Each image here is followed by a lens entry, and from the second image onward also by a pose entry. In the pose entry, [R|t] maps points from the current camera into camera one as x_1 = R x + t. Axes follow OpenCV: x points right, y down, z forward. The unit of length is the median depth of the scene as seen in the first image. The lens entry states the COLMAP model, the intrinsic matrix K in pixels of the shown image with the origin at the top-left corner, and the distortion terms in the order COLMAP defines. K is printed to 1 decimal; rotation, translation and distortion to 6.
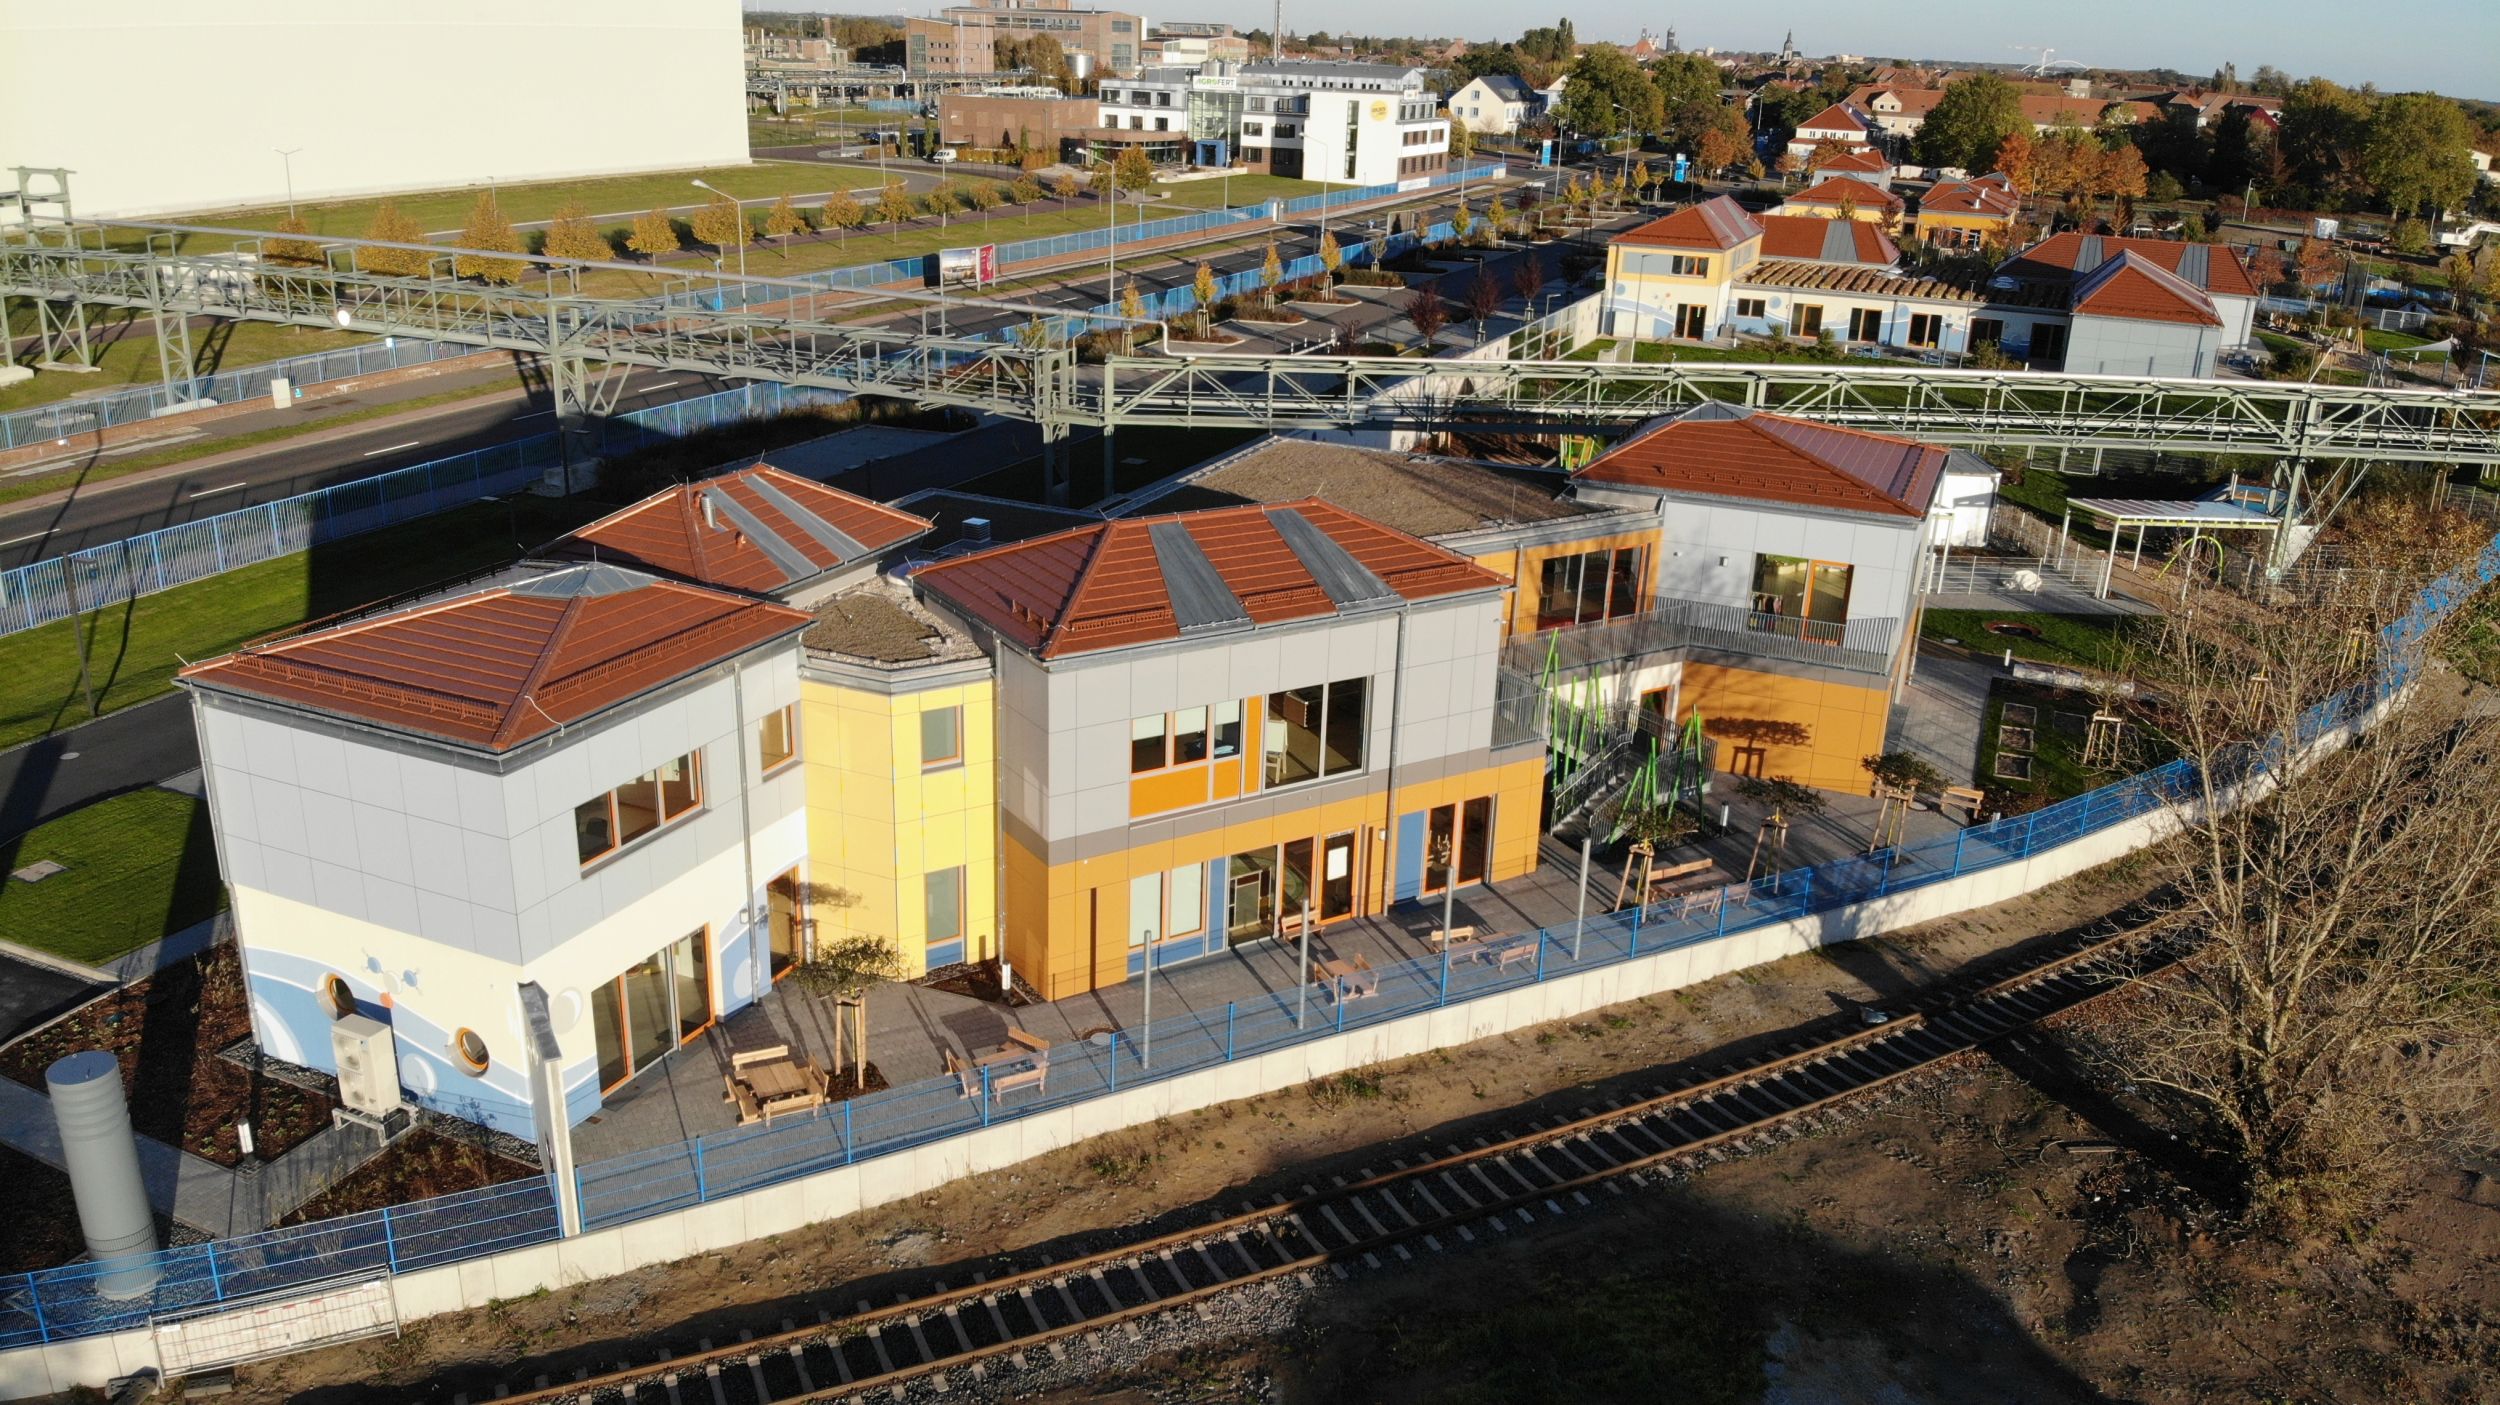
lens RADIAL K [[1834.4, 0, 1250.0], [0, 1834.4, 702.5], [0, 0, 1]] dist [0.071237, -0.190811]
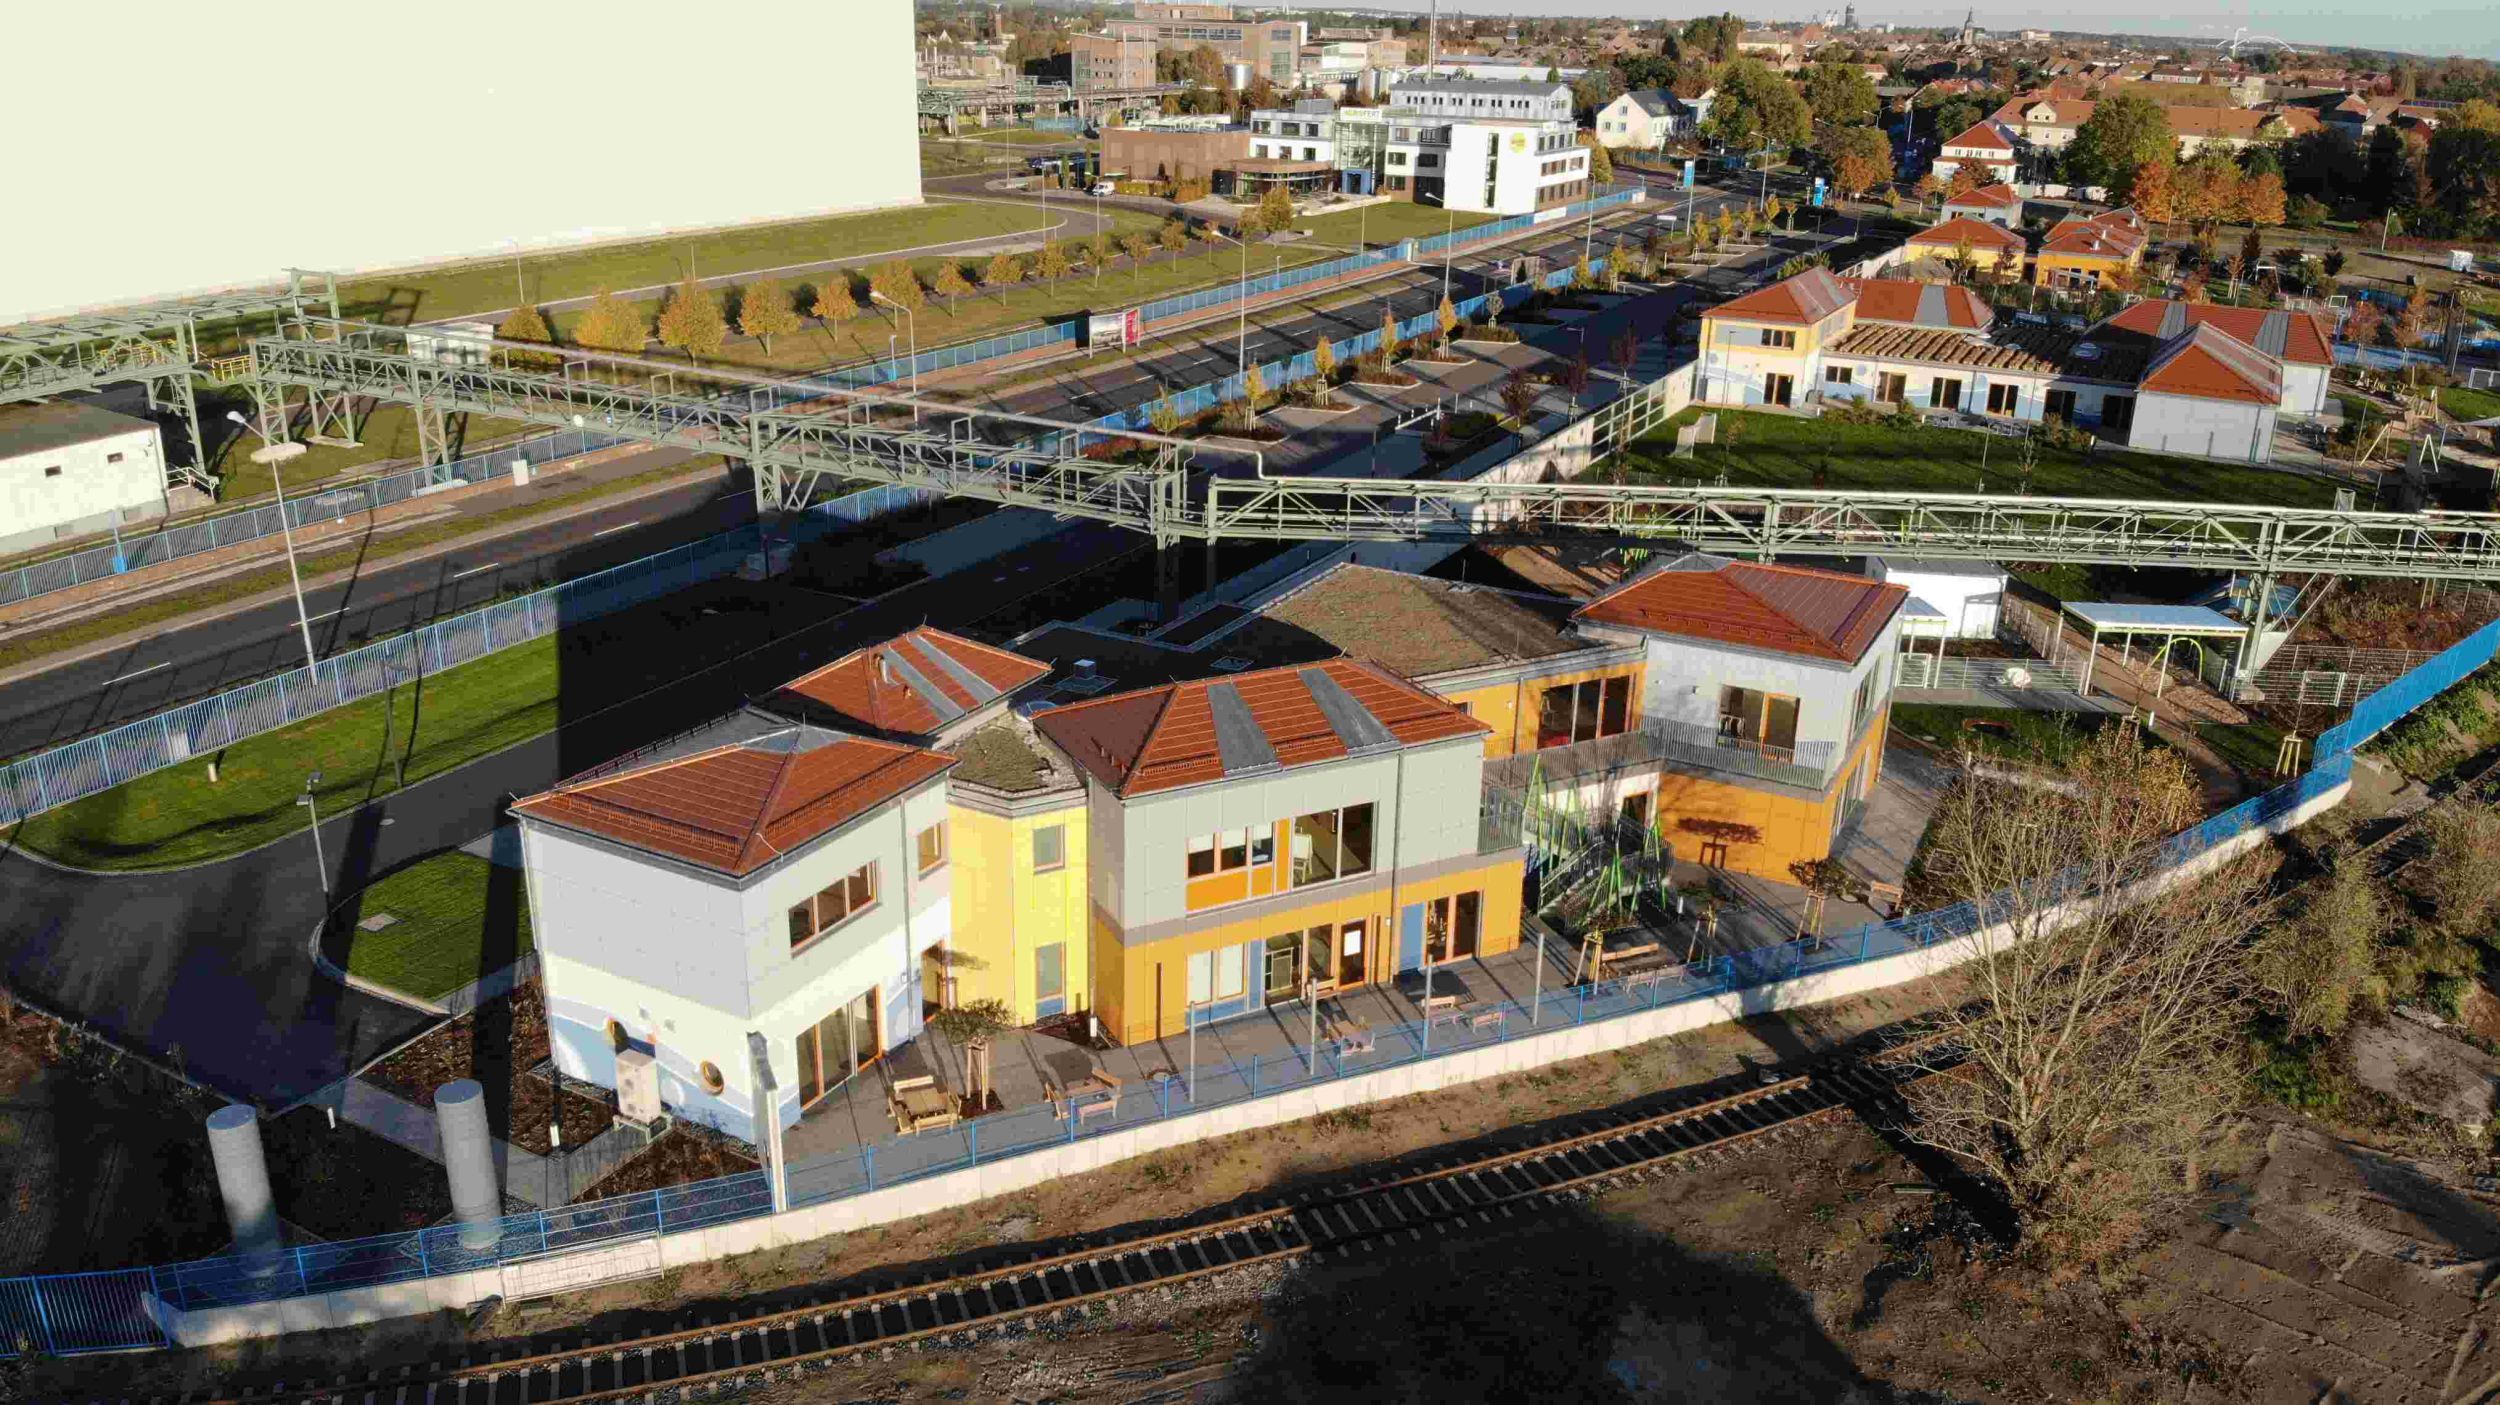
lens RADIAL K [[1841.5, 0, 1250.0], [0, 1841.5, 702.5], [0, 0, 1]] dist [0.111535, -0.278053]
pose [[0.996096, 0.016778, -0.086670, 0.080325], [-0.015705, 0.999792, 0.013050, -0.091930], [0.086871, -0.011638, 0.996152, -0.283777]]
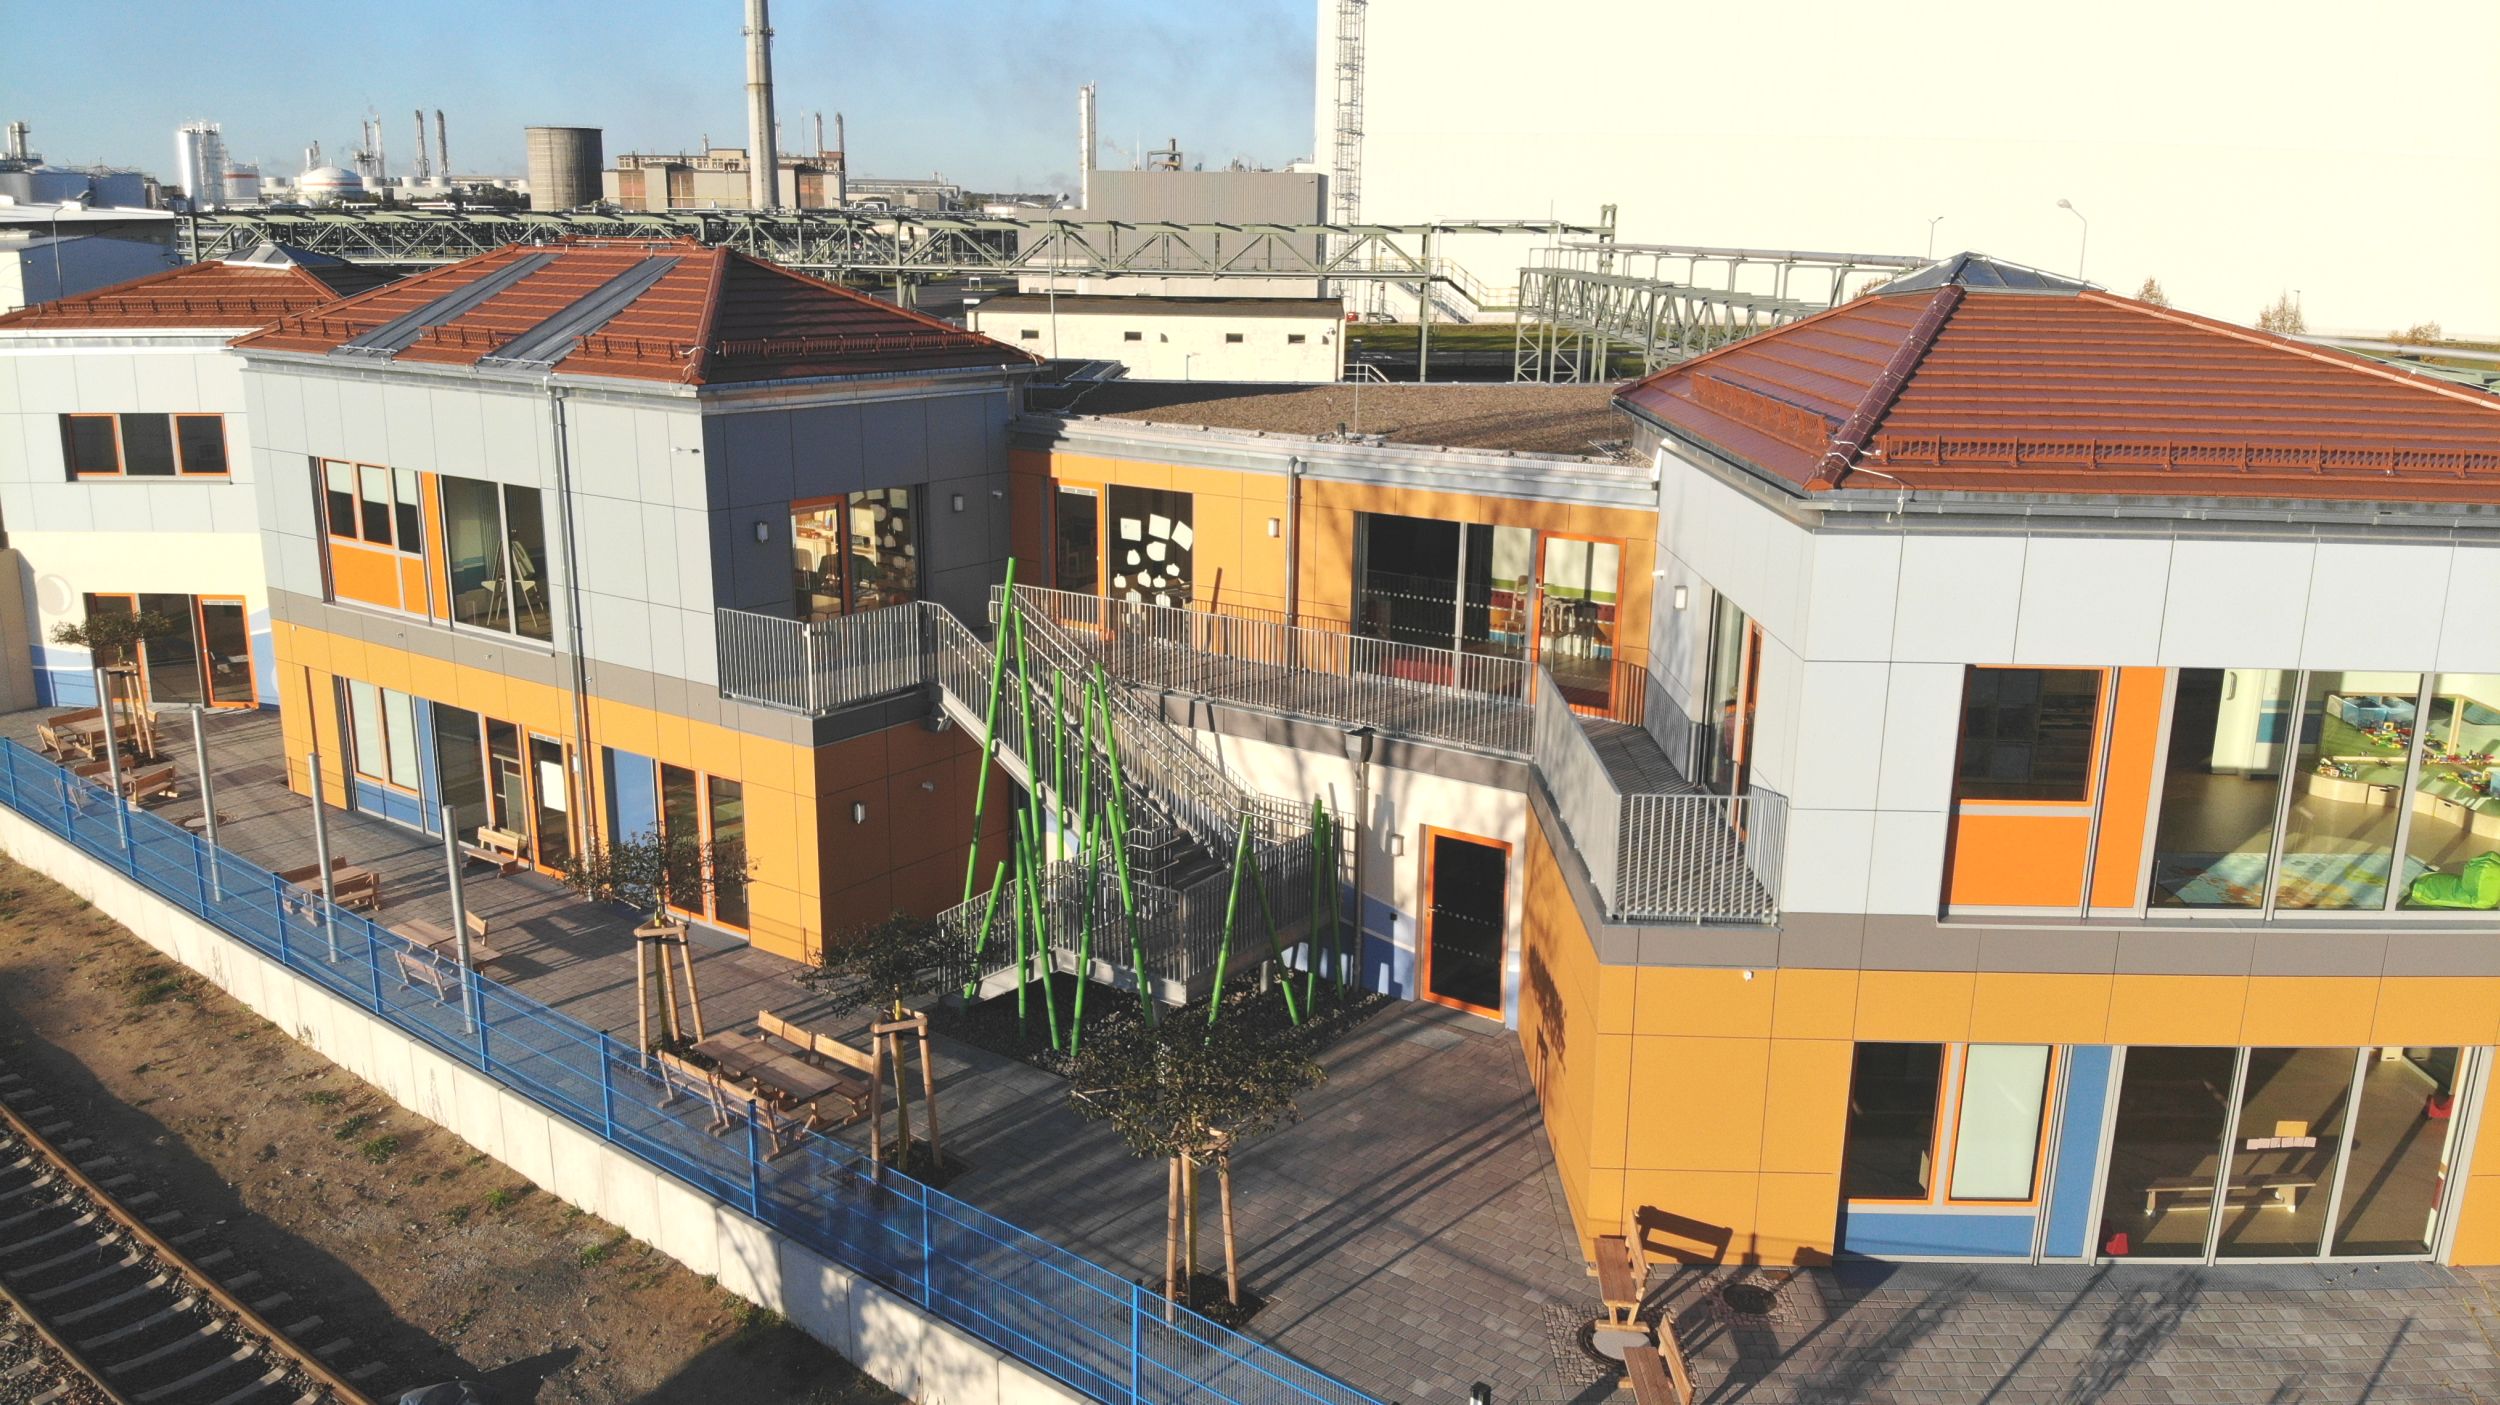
lens RADIAL K [[1841.5, 0, 1250.0], [0, 1841.5, 702.5], [0, 0, 1]] dist [0.111535, -0.278053]
pose [[0.381834, 0.201755, -0.901941, 0.696704], [-0.313726, 0.946234, 0.078848, -0.067306], [0.869355, 0.252856, 0.424600, 0.866584]]
